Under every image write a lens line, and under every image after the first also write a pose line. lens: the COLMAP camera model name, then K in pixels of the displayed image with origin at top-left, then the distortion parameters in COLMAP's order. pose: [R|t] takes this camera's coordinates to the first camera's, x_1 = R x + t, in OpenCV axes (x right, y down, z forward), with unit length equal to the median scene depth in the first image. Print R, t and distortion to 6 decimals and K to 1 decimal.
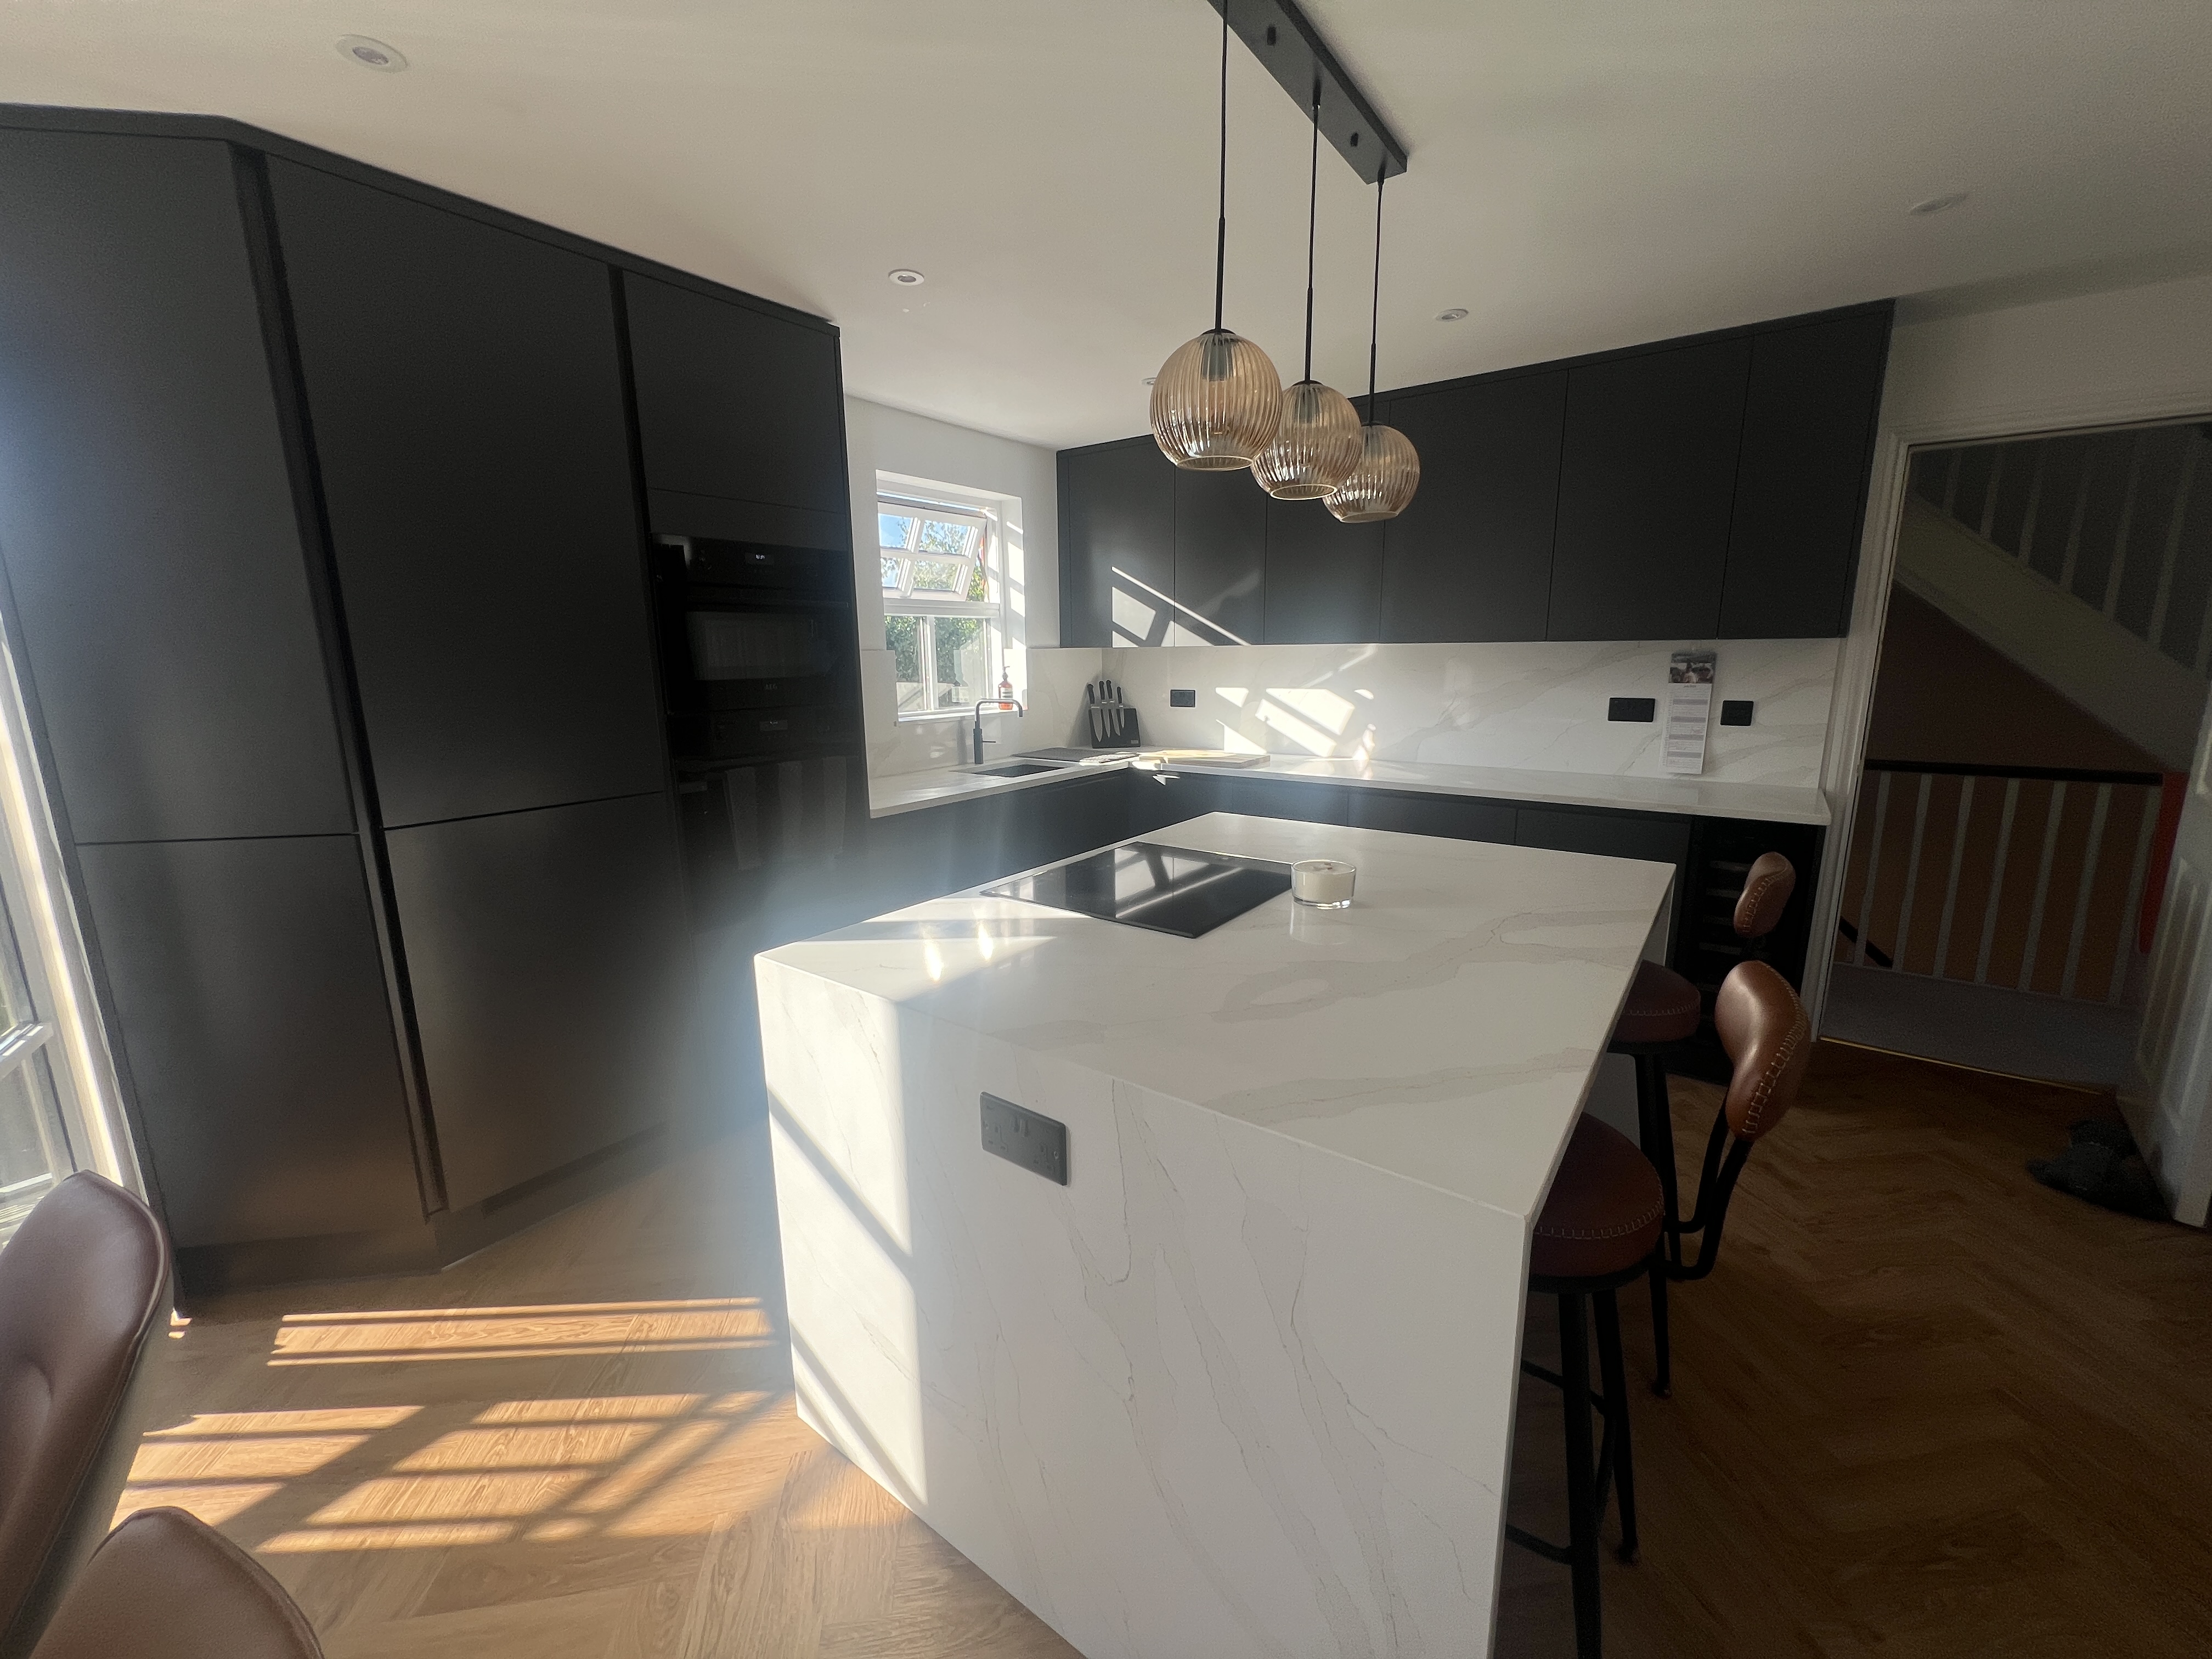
lens RADIAL K [[880.1, 0, 1098.2], [0, 880.1, 824.3], [0, 0, 1]] dist [-0.001408, 0.000335]
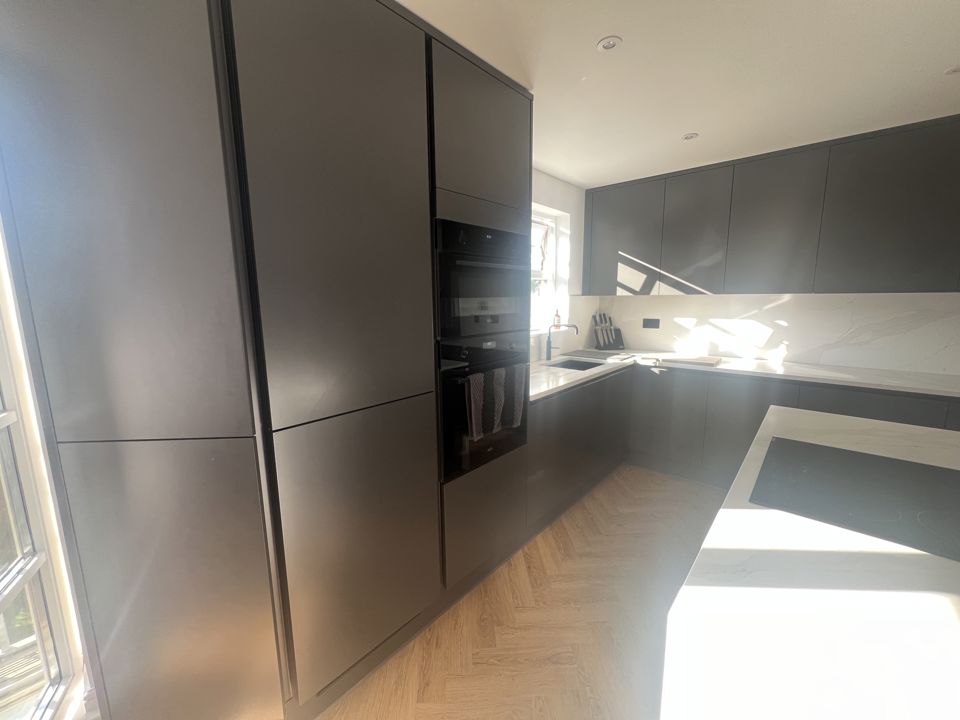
lens RADIAL K [[388.2, 0, 480.0], [0, 388.2, 360.0], [0, 0, 1]] dist [-0.000857, -0.000179]
pose [[0.996719, 0.014528, -0.079630, -0.212985], [-0.017009, 0.999388, -0.030573, -0.042831], [0.079137, 0.031827, 0.996356, 0.203749]]
